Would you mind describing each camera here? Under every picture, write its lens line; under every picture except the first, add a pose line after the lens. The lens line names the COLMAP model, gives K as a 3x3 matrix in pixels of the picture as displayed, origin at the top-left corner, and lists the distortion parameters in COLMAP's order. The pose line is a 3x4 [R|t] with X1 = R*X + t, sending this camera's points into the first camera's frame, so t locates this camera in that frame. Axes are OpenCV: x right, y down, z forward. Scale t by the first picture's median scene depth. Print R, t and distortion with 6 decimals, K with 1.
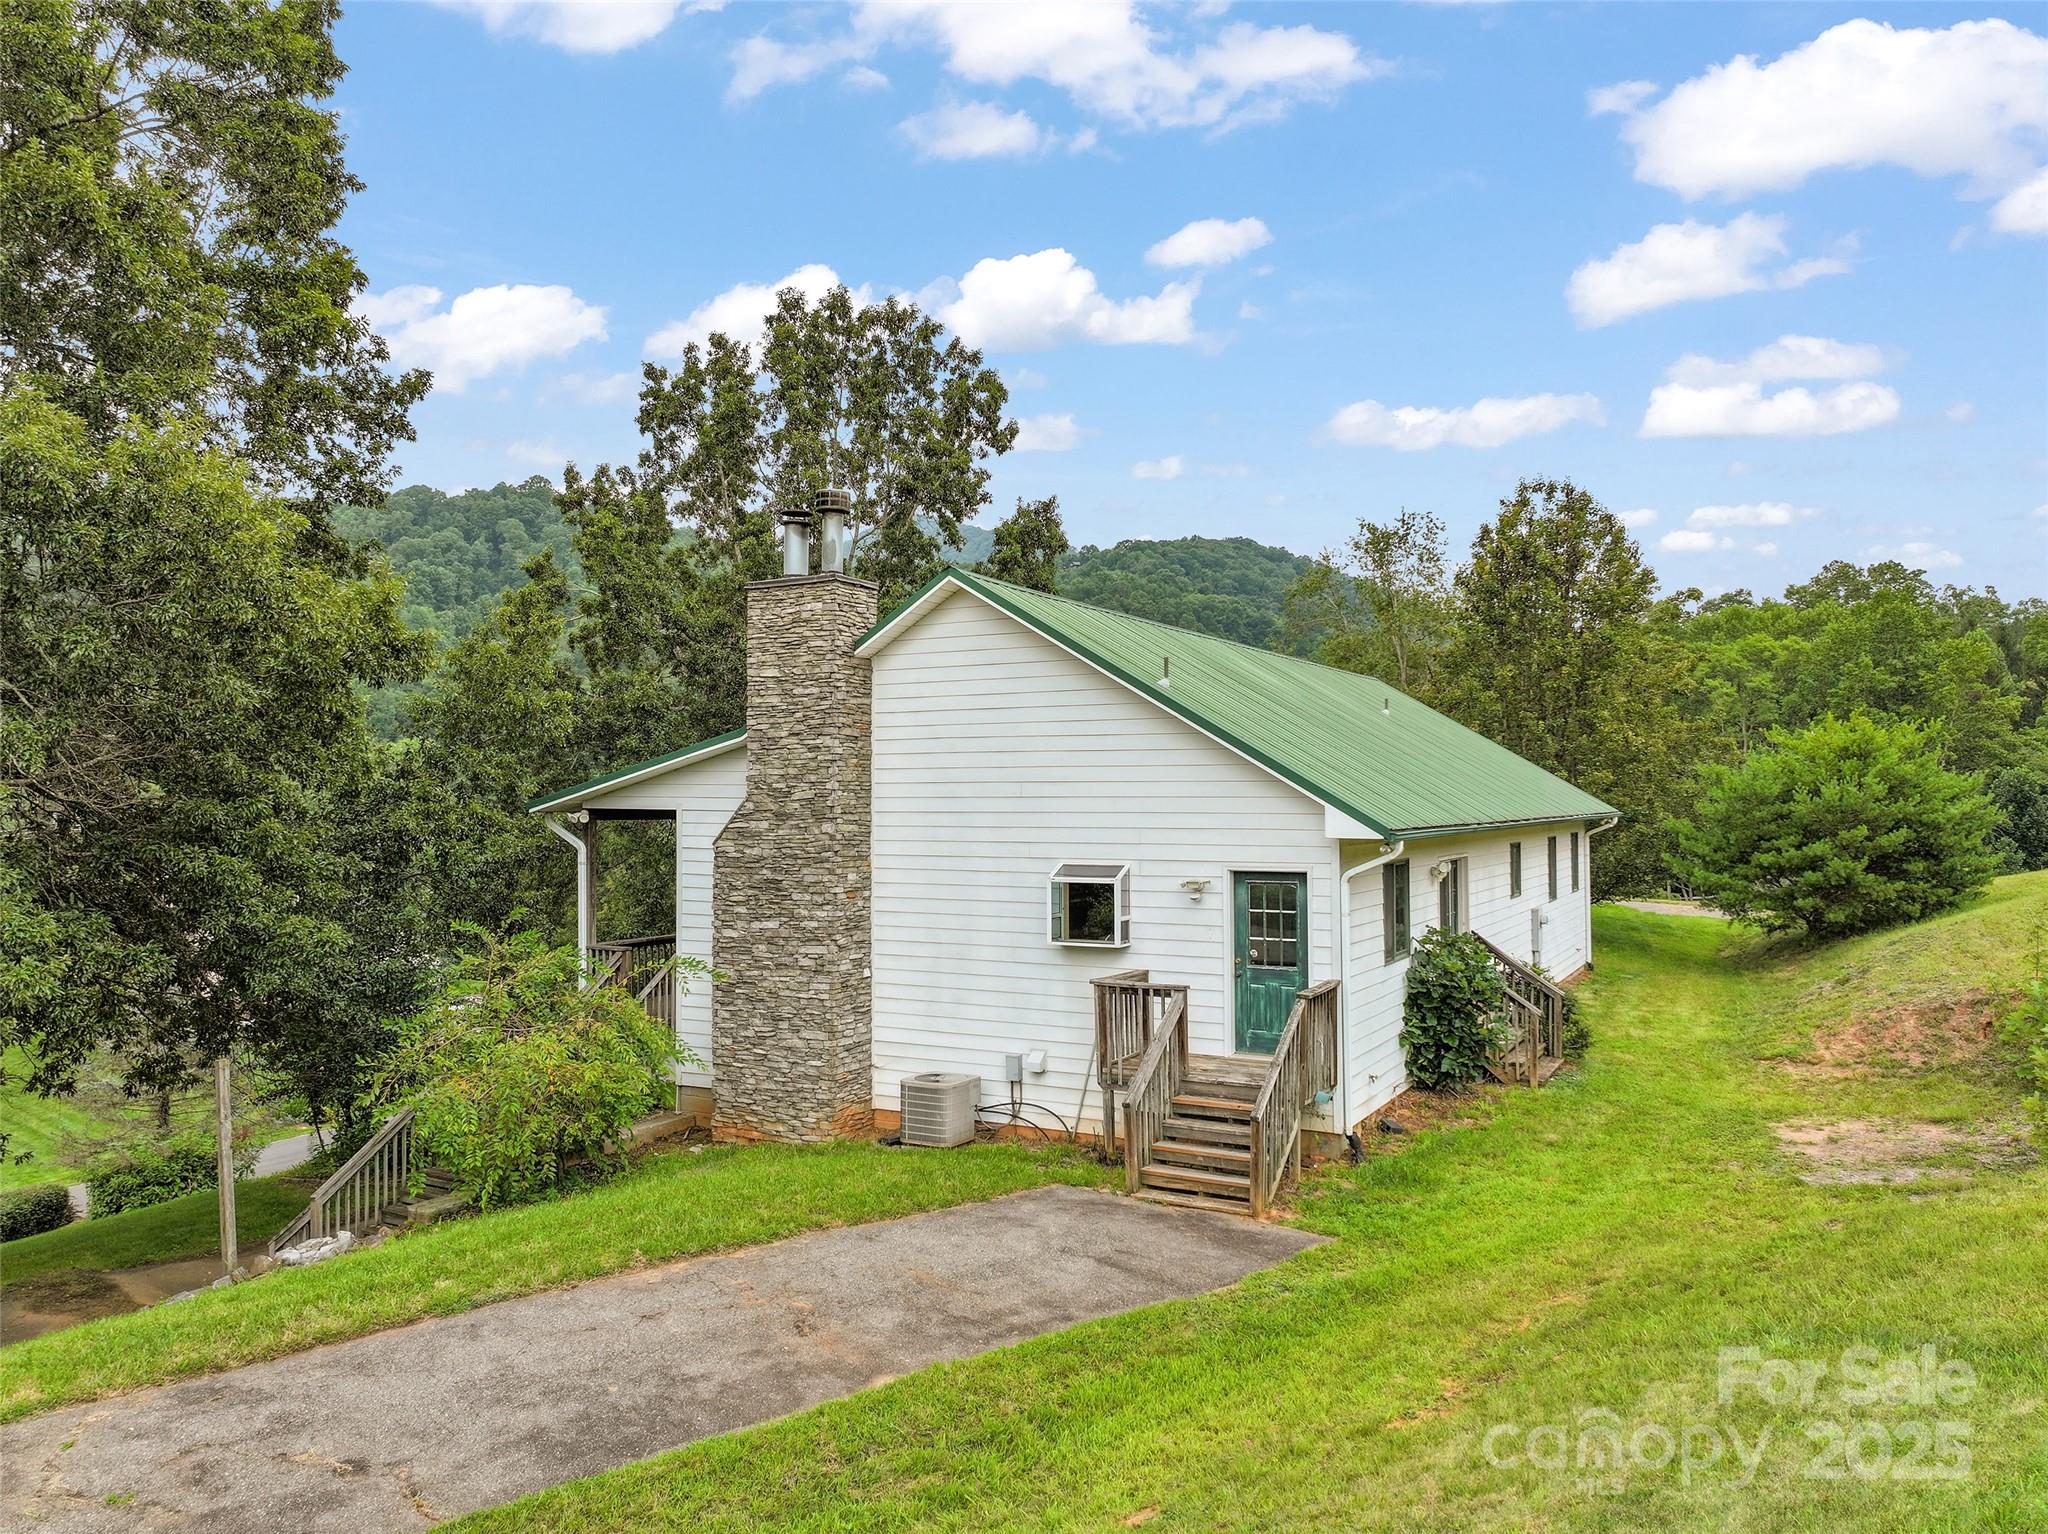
lens RADIAL K [[1430.5, 0, 1024.0], [0, 1430.5, 767.0], [0, 0, 1]] dist [0.005582, 0.003435]
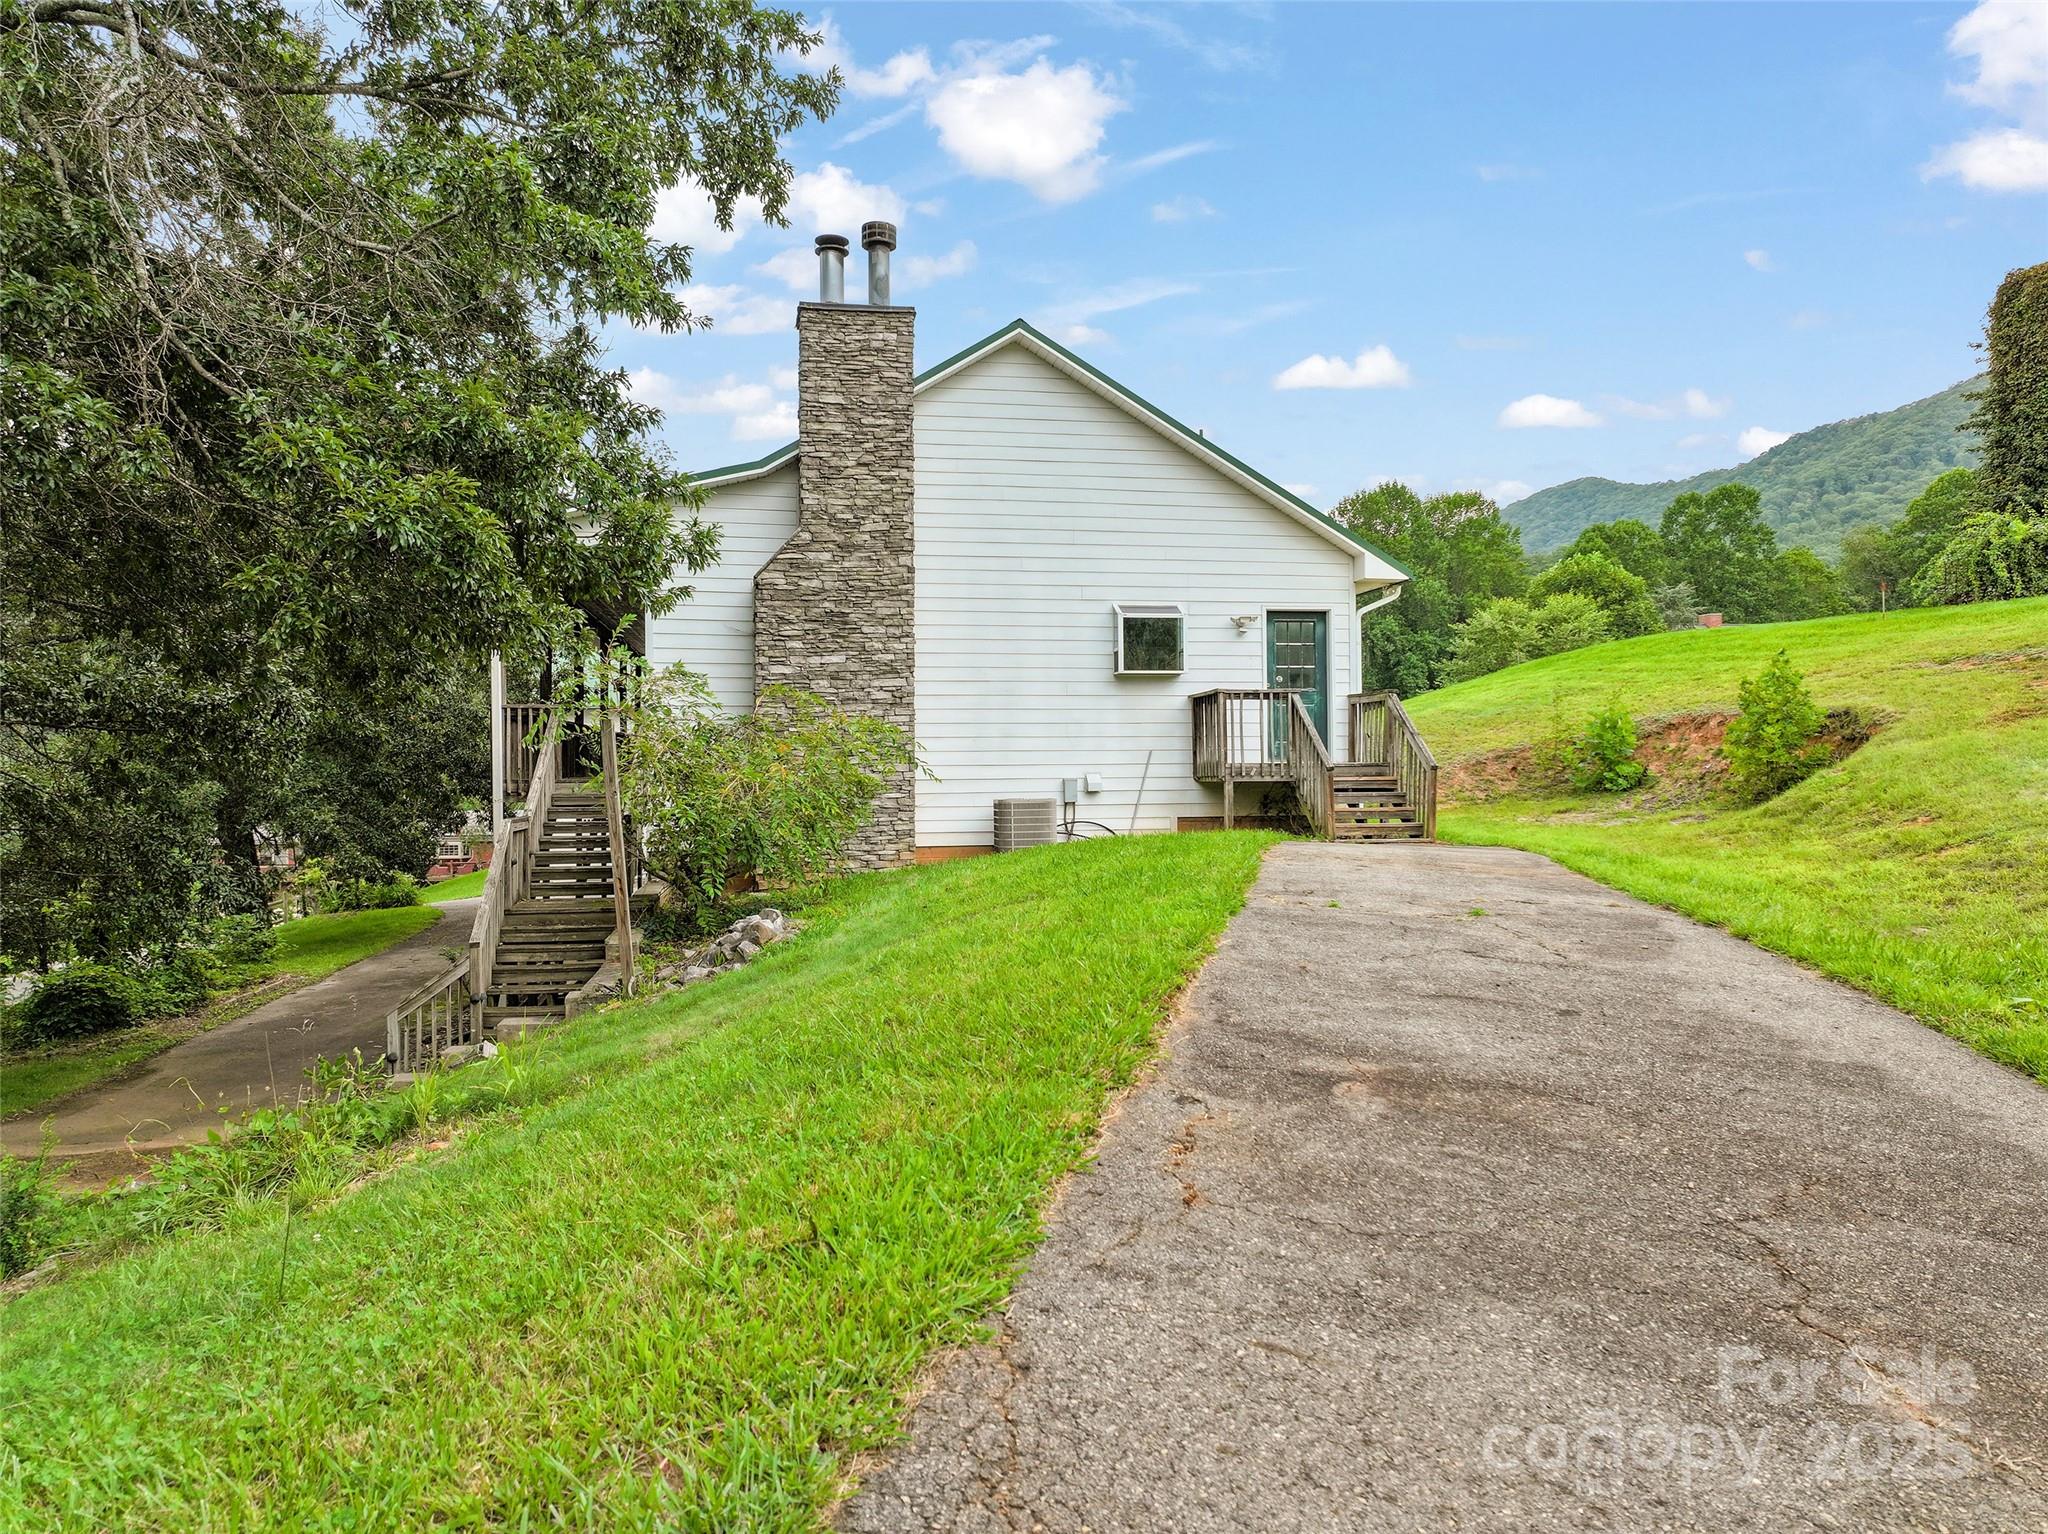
lens RADIAL K [[1430.5, 0, 1024.0], [0, 1430.5, 767.0], [0, 0, 1]] dist [0.005582, 0.003435]
pose [[0.782231, -0.001064, 0.622987, -0.686463], [-0.009751, 0.999855, 0.013950, 0.169896], [-0.622912, -0.016987, 0.782108, 0.160430]]
